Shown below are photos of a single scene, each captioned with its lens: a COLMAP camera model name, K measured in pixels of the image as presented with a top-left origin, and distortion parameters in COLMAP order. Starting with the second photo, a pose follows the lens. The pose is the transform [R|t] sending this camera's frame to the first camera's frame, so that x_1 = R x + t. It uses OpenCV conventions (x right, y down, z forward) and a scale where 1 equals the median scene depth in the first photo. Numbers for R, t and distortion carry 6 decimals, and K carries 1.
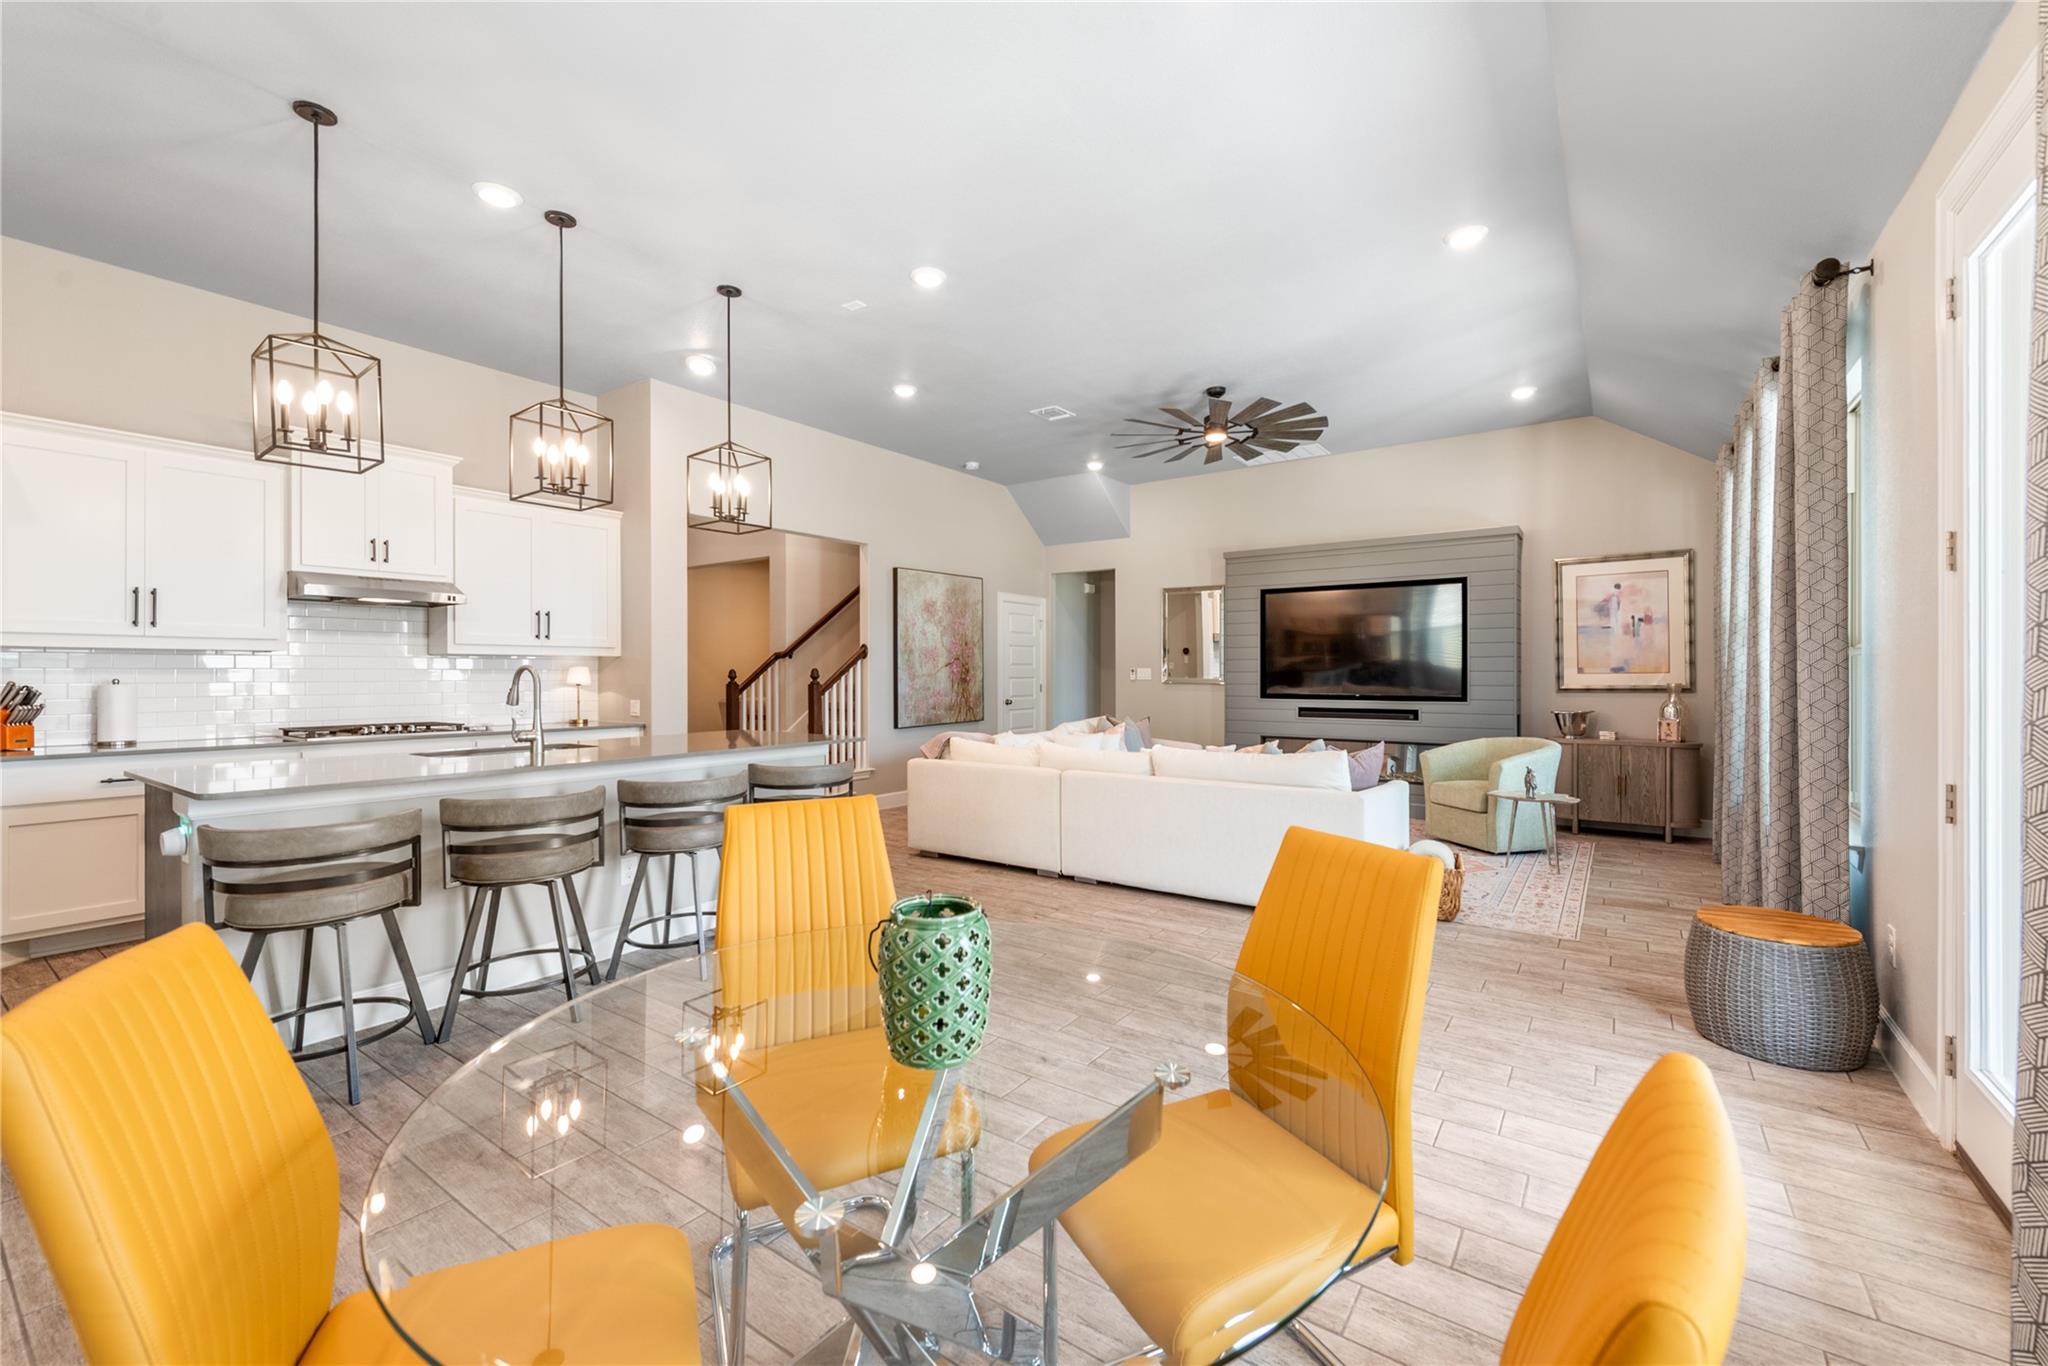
lens RADIAL K [[829.6, 0, 1031.2], [0, 829.6, 677.3], [0, 0, 1]] dist [0.013875, -0.004771]
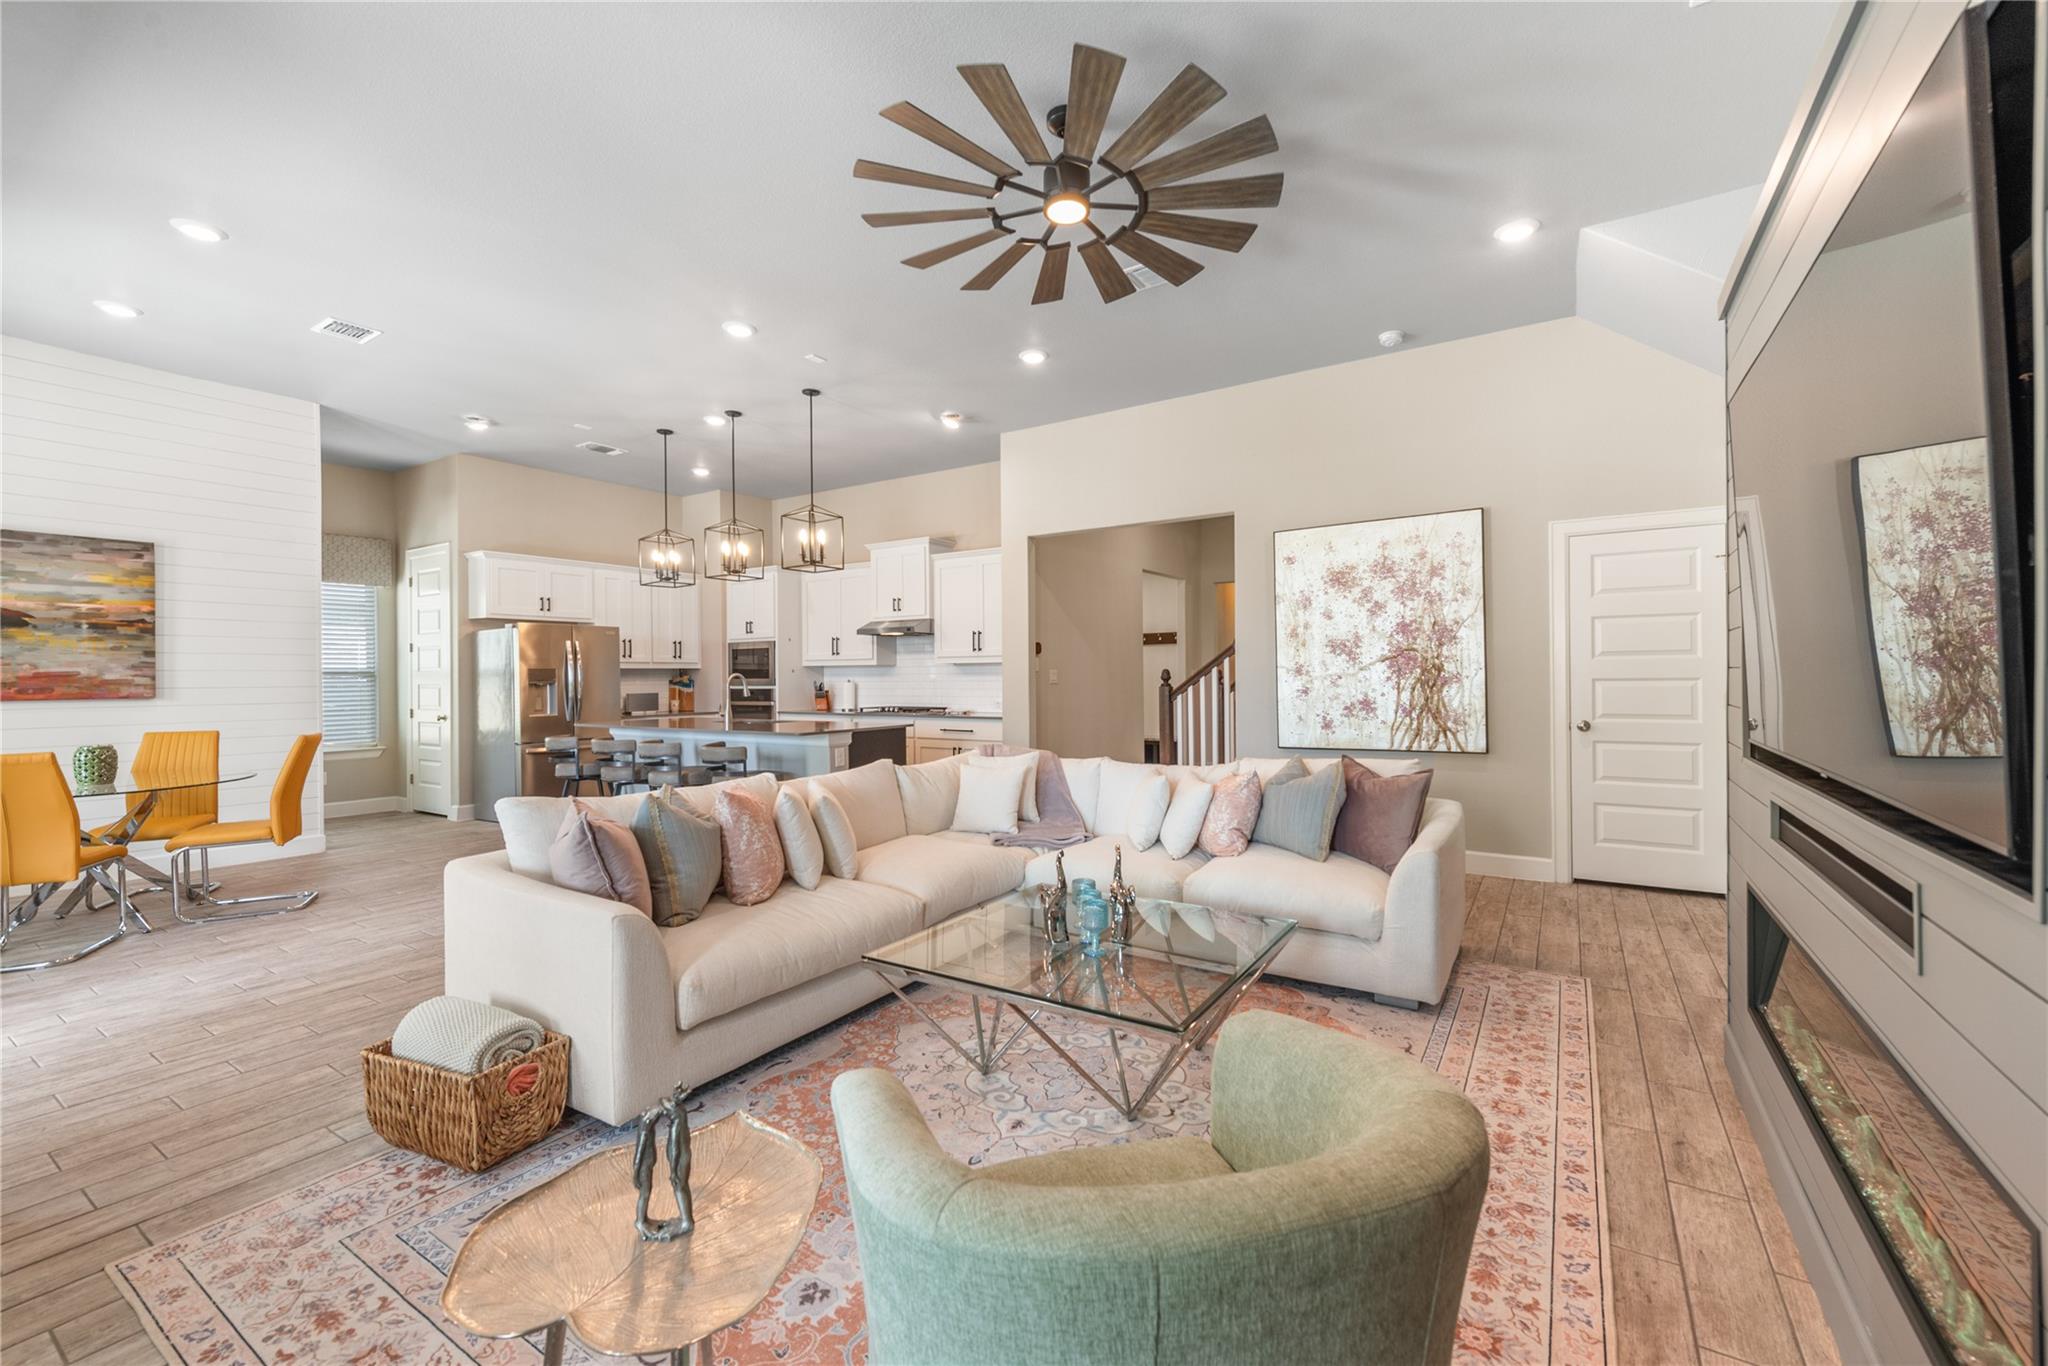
lens RADIAL K [[829.6, 0, 1031.2], [0, 829.6, 677.3], [0, 0, 1]] dist [0.013875, -0.004771]
pose [[0.044986, 0.002756, -0.998984, 0.697024], [0.004821, 0.999984, 0.002976, -0.005908], [0.998976, -0.004950, 0.044972, 0.911266]]
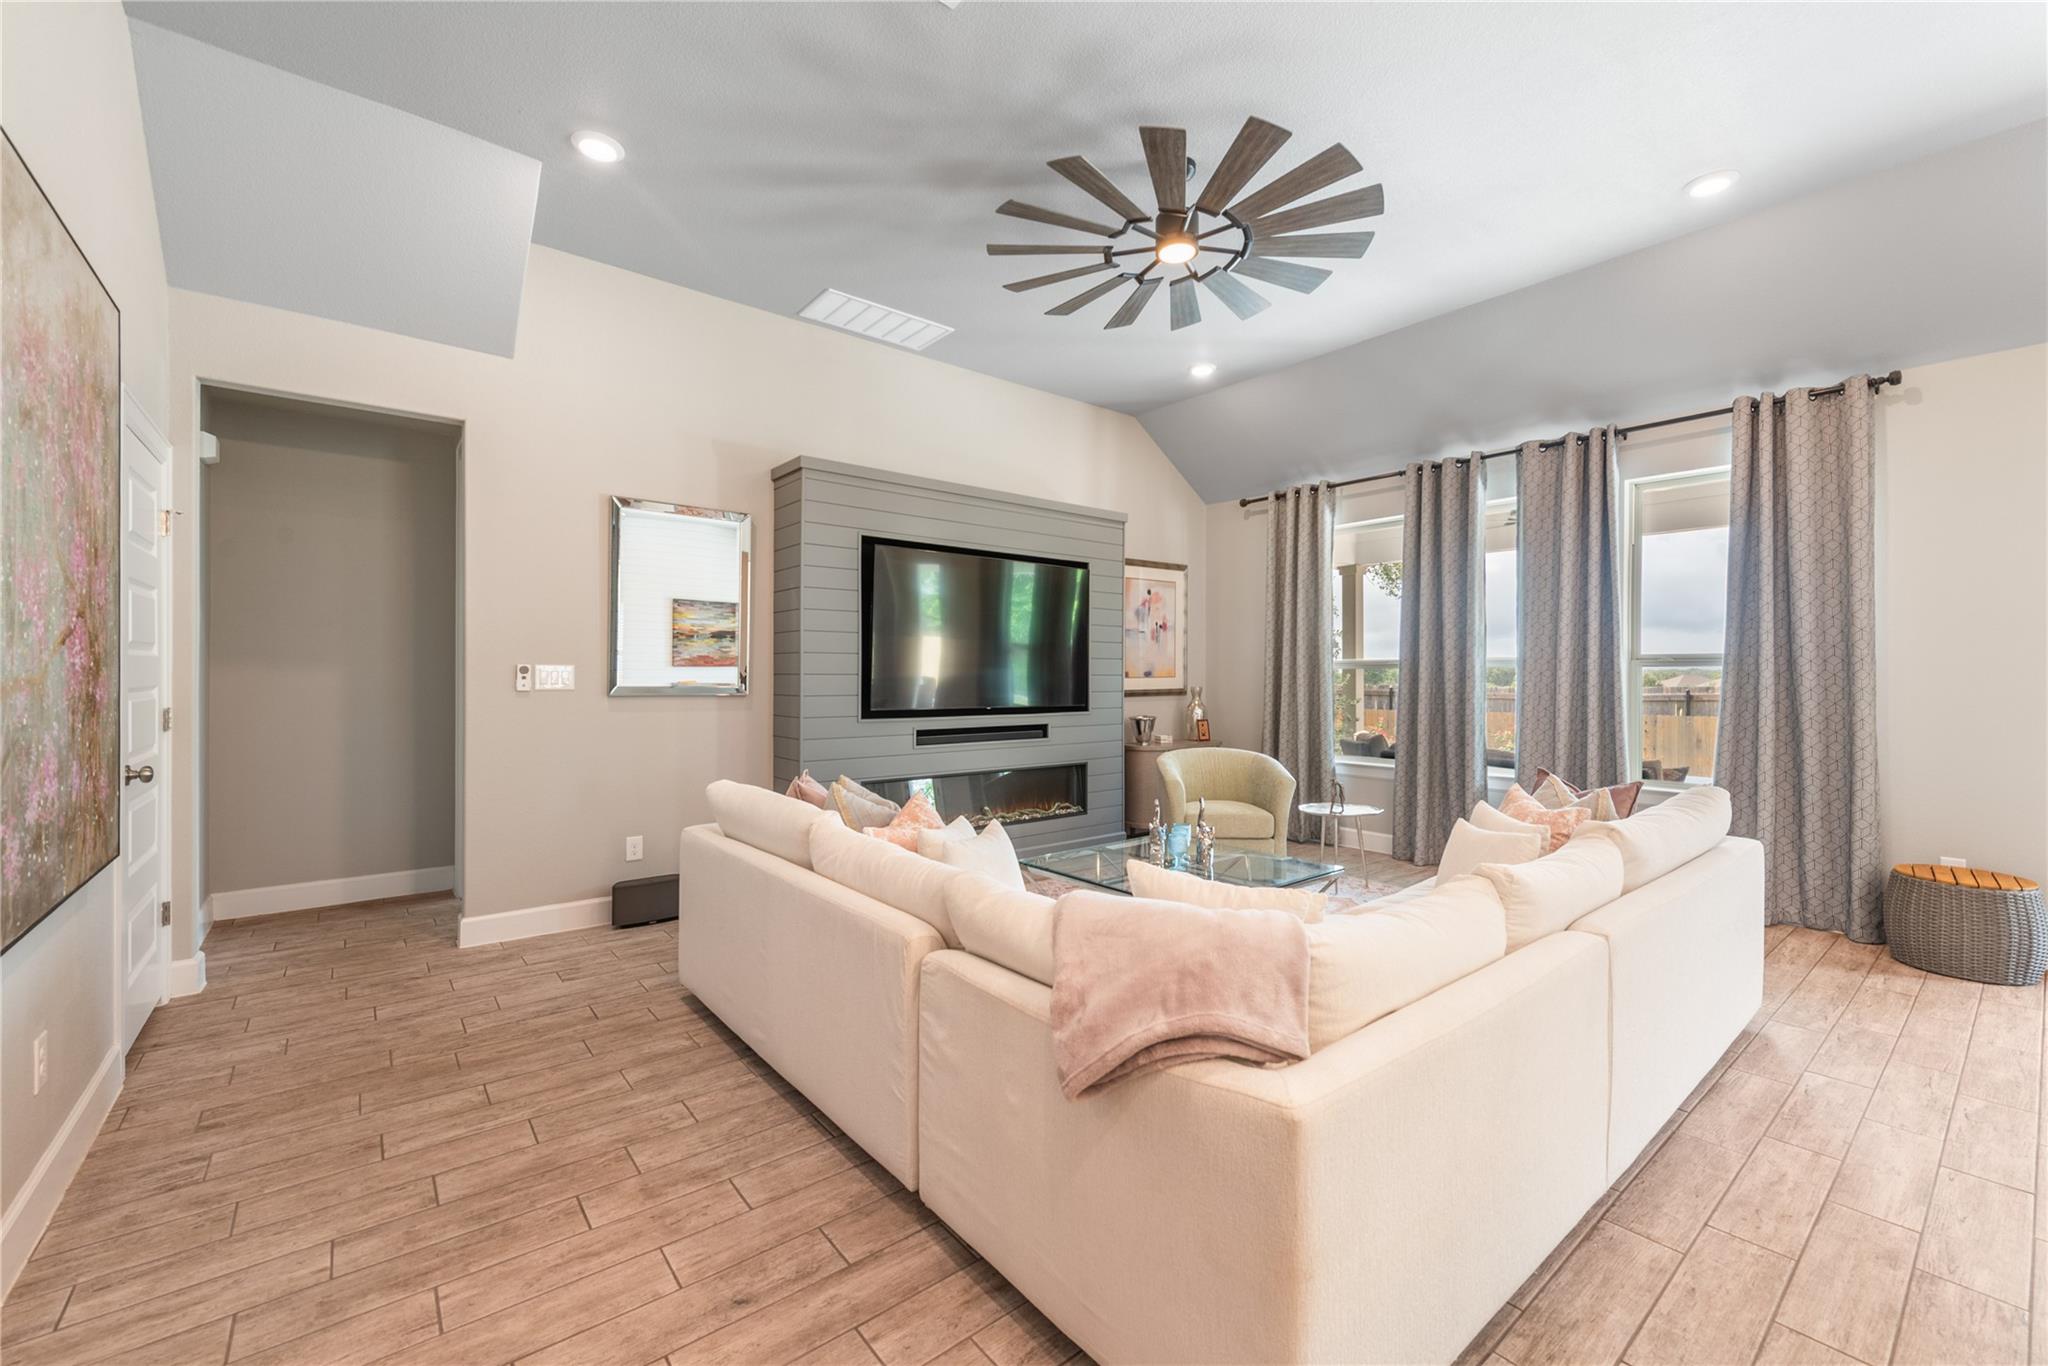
lens RADIAL K [[829.6, 0, 1031.2], [0, 829.6, 677.3], [0, 0, 1]] dist [0.013875, -0.004771]
pose [[0.265725, -0.001141, 0.964048, -0.325721], [0.001349, 0.999999, 0.000812, -0.006118], [-0.964048, 0.001084, 0.265726, 0.906245]]
